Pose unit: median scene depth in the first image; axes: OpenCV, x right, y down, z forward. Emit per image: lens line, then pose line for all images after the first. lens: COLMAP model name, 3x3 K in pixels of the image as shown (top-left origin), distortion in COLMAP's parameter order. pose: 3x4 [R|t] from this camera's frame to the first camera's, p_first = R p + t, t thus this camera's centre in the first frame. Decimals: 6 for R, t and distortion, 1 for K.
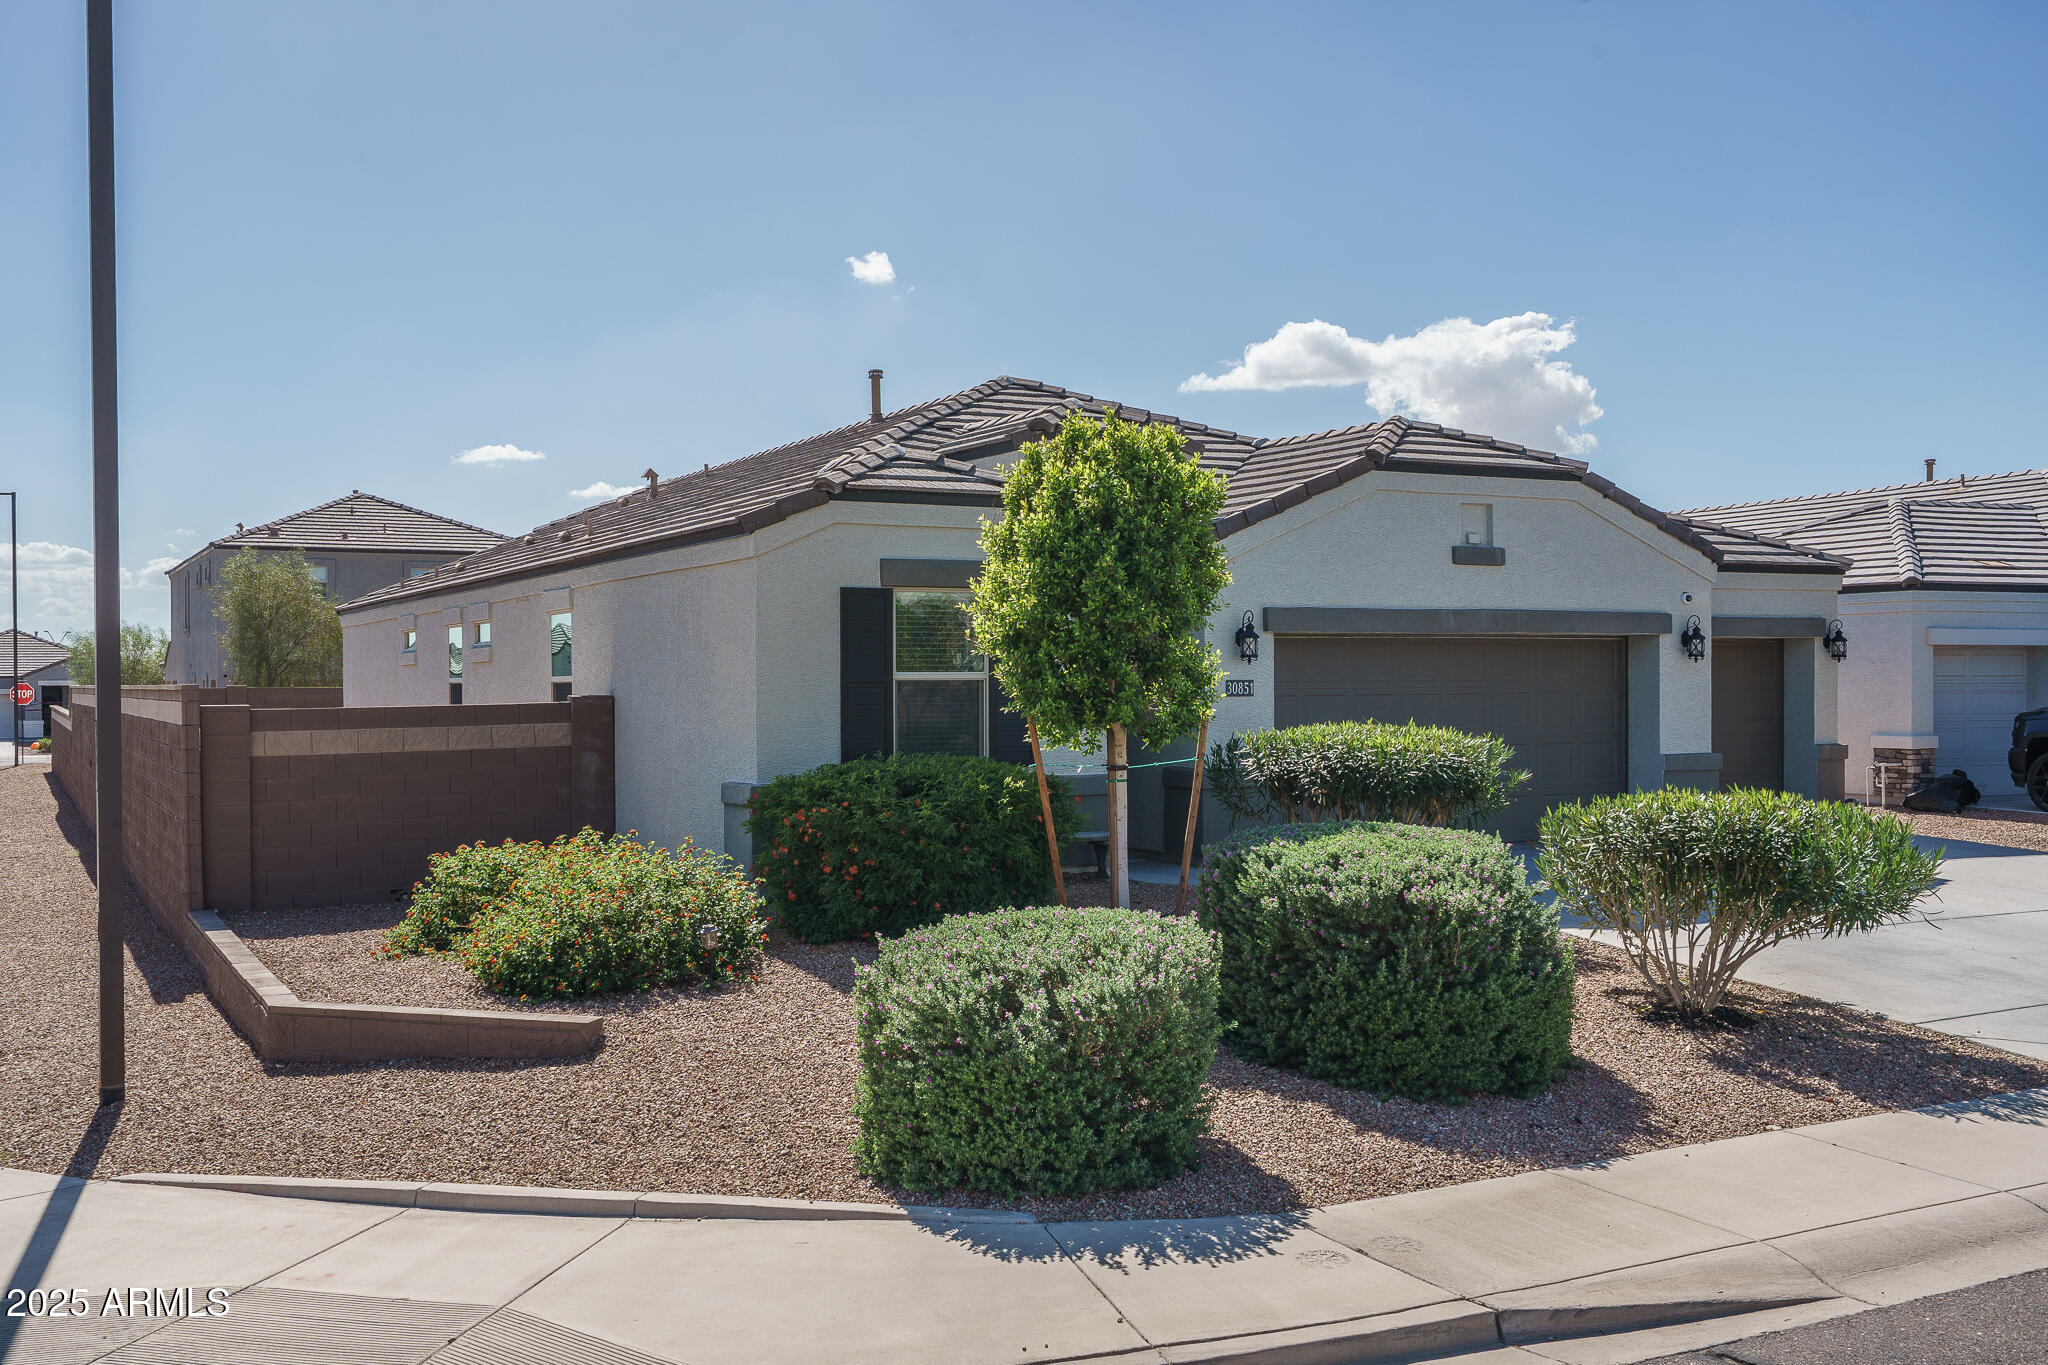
lens RADIAL K [[1980.9, 0, 1023.9], [0, 1980.9, 679.4], [0, 0, 1]] dist [0.068339, 0.000000]
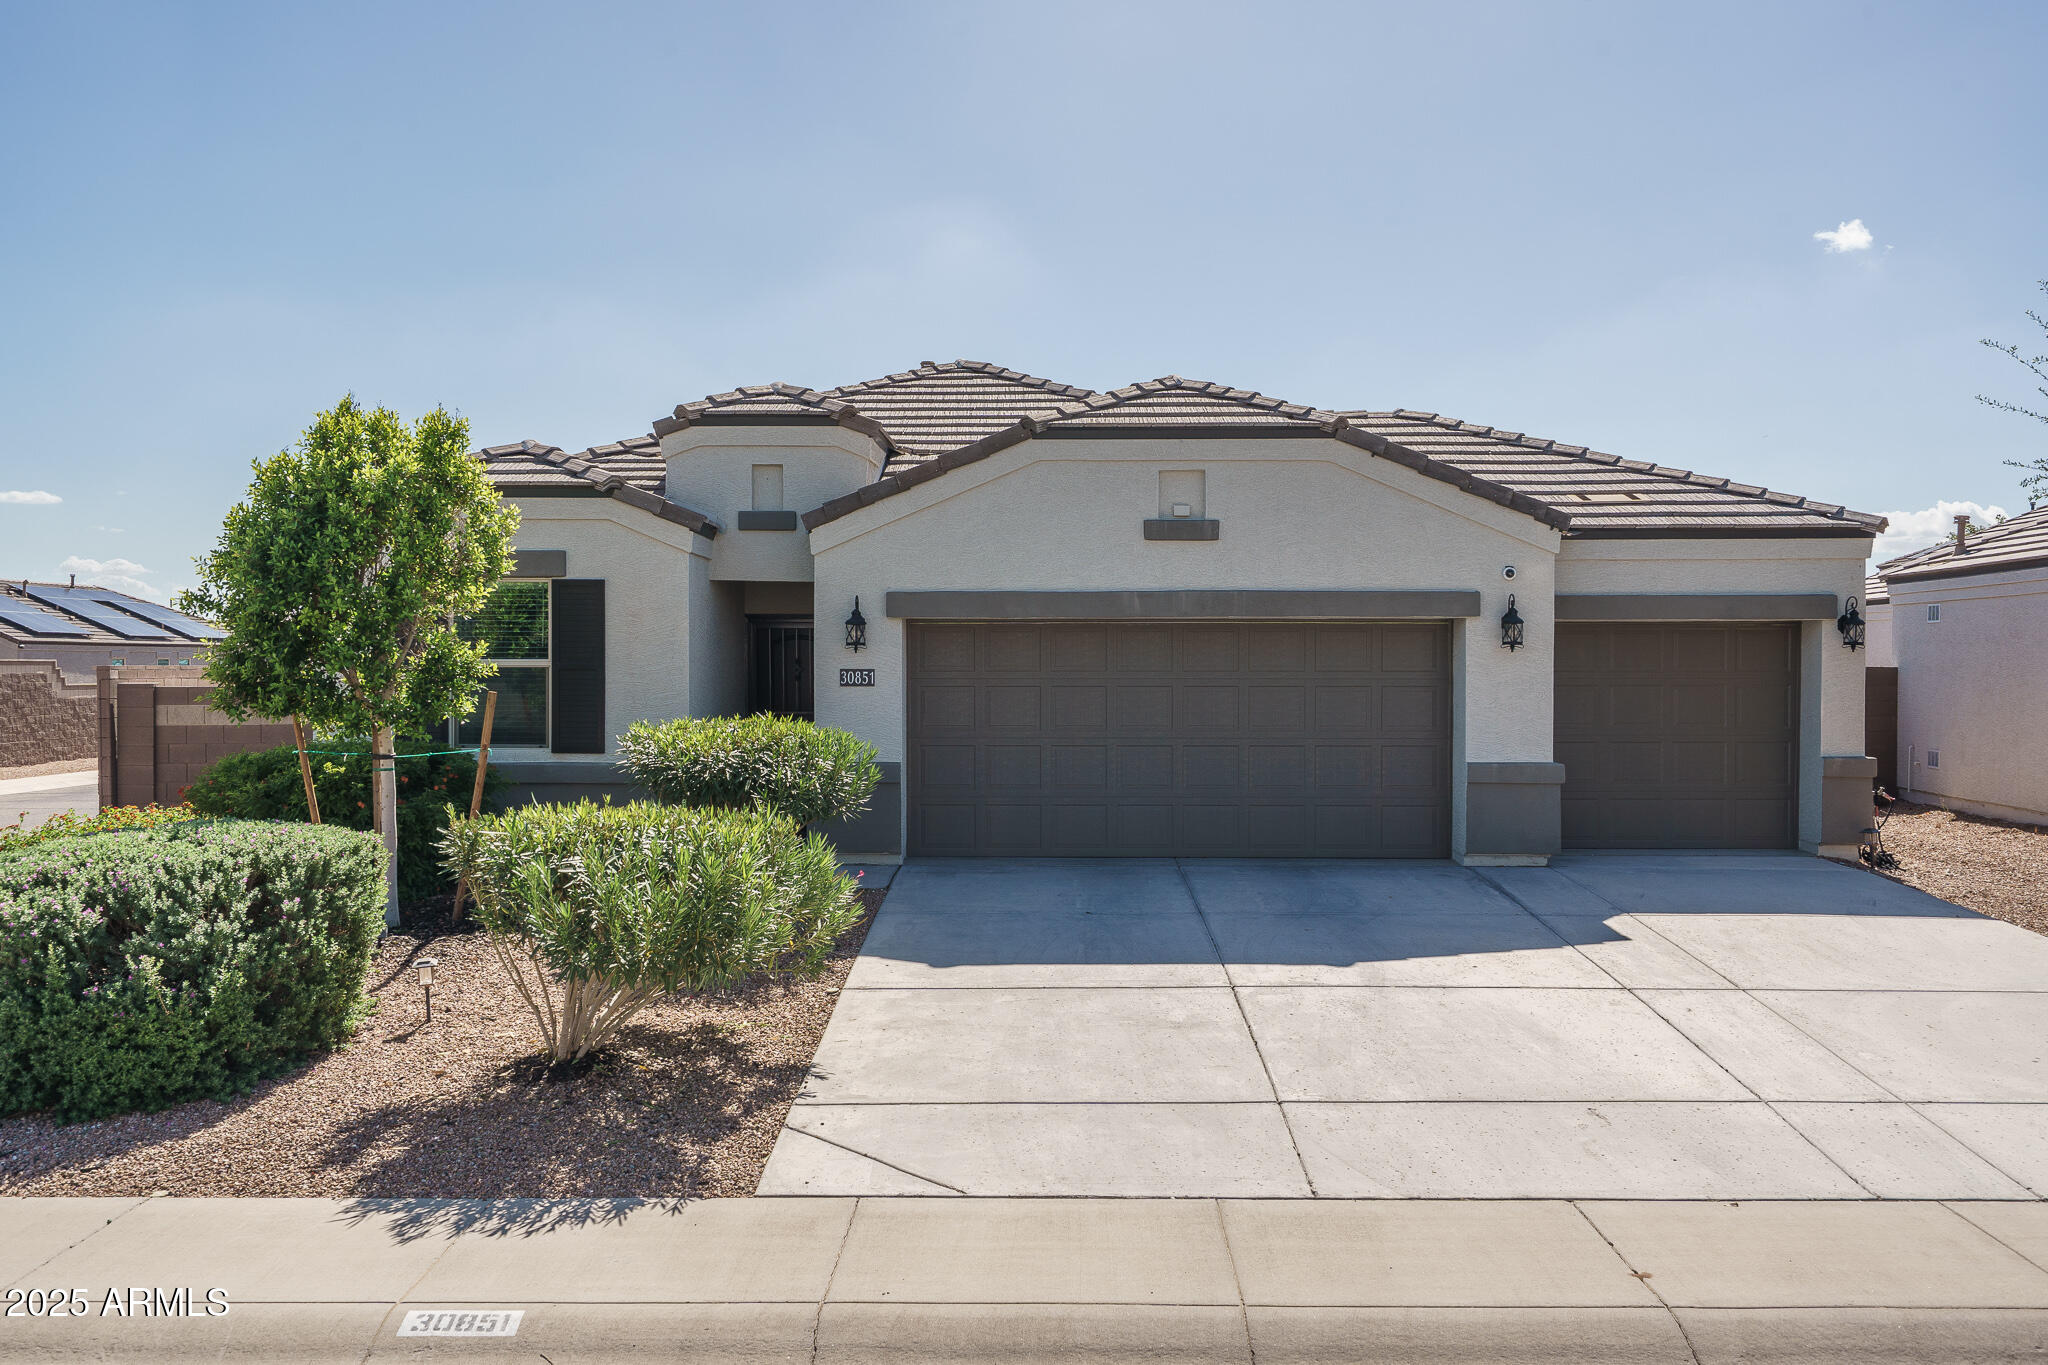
lens RADIAL K [[1851.9, 0, 1024.9], [0, 1851.9, 683.6], [0, 0, 1]] dist [0.018473, 0.000000]
pose [[0.866388, 0.011687, -0.499234, 0.577816], [-0.005243, 0.999884, 0.014308, -0.005502], [0.499343, -0.009778, 0.866349, 0.253344]]
